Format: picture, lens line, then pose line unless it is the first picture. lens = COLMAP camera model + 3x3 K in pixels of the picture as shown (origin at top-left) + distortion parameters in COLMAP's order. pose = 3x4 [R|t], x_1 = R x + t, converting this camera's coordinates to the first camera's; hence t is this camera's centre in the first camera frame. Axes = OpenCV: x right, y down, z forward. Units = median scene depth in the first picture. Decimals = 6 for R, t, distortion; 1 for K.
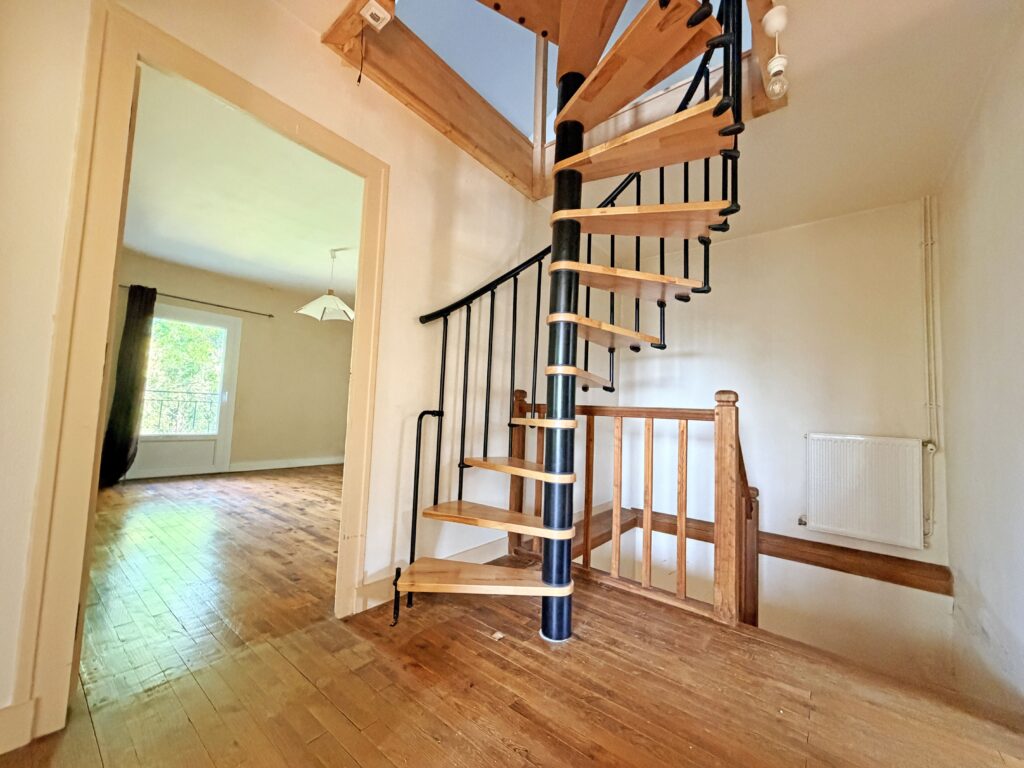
lens RADIAL K [[409.3, 0, 512.0], [0, 409.3, 384.7], [0, 0, 1]] dist [0.000747, -0.000578]
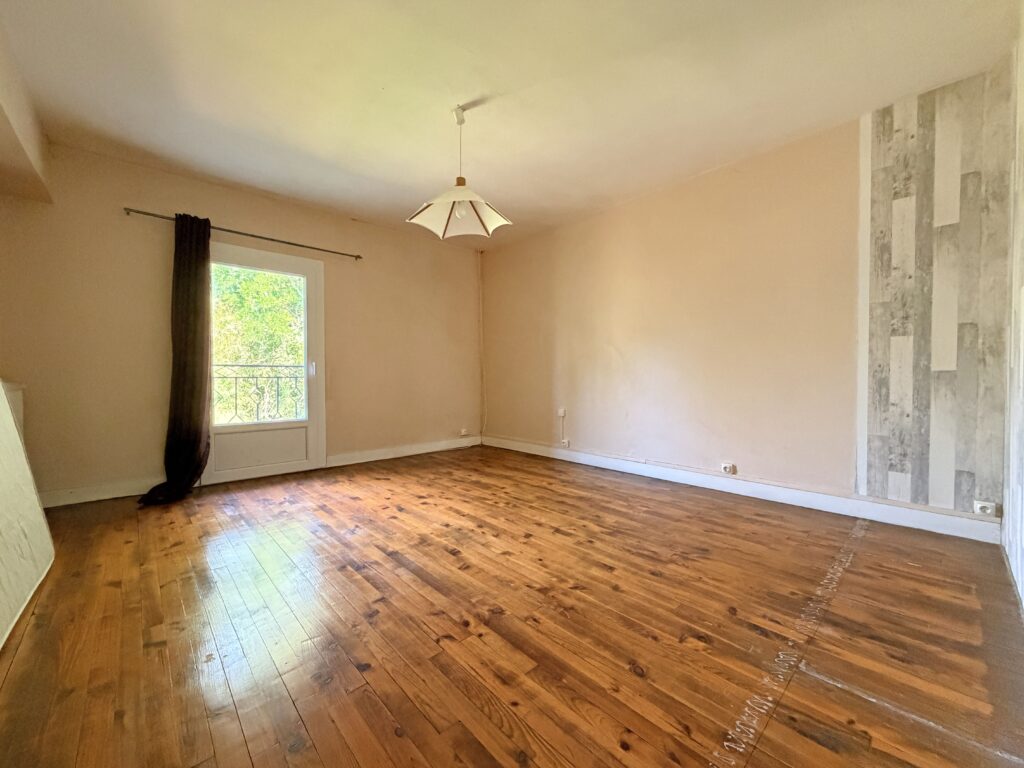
lens RADIAL K [[409.3, 0, 511.5], [0, 409.3, 384.4], [0, 0, 1]] dist [0.000747, -0.000578]
pose [[0.987717, -0.041926, -0.150524, -0.266057], [0.054710, 0.995145, 0.081817, 0.018272], [0.146362, -0.089047, 0.985215, 0.363496]]
